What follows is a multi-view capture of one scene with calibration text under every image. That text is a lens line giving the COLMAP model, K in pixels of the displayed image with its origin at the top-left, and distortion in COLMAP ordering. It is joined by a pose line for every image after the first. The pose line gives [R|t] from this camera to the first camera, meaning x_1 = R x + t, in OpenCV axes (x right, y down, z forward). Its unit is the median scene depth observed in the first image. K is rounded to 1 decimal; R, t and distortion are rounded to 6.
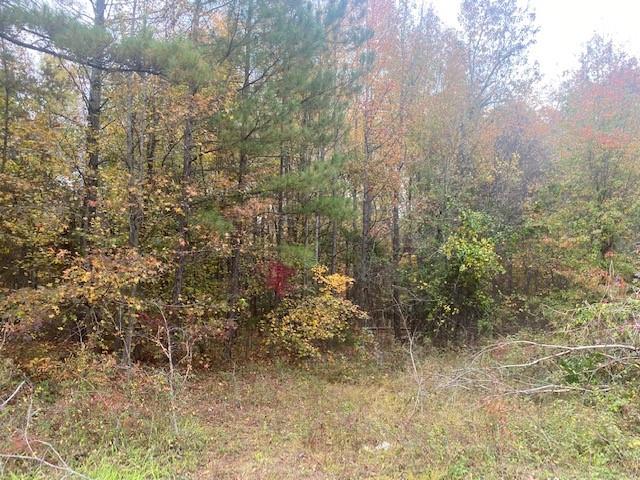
lens RADIAL K [[470.6, 0, 320.0], [0, 470.6, 240.0], [0, 0, 1]] dist [-0.002792, -0.002788]
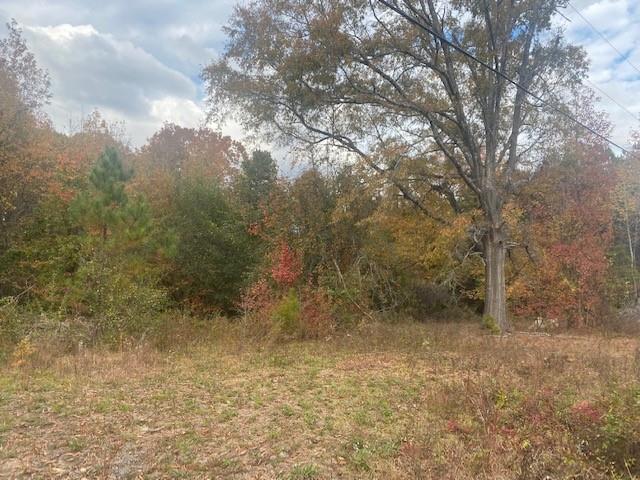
lens RADIAL K [[483.2, 0, 315.5], [0, 483.2, 240.3], [0, 0, 1]] dist [0.006842, -0.005923]
pose [[0.747449, 0.069192, 0.660706, 0.242650], [-0.050424, 0.997601, -0.047429, -0.048326], [-0.662403, 0.002135, 0.749145, -0.673881]]
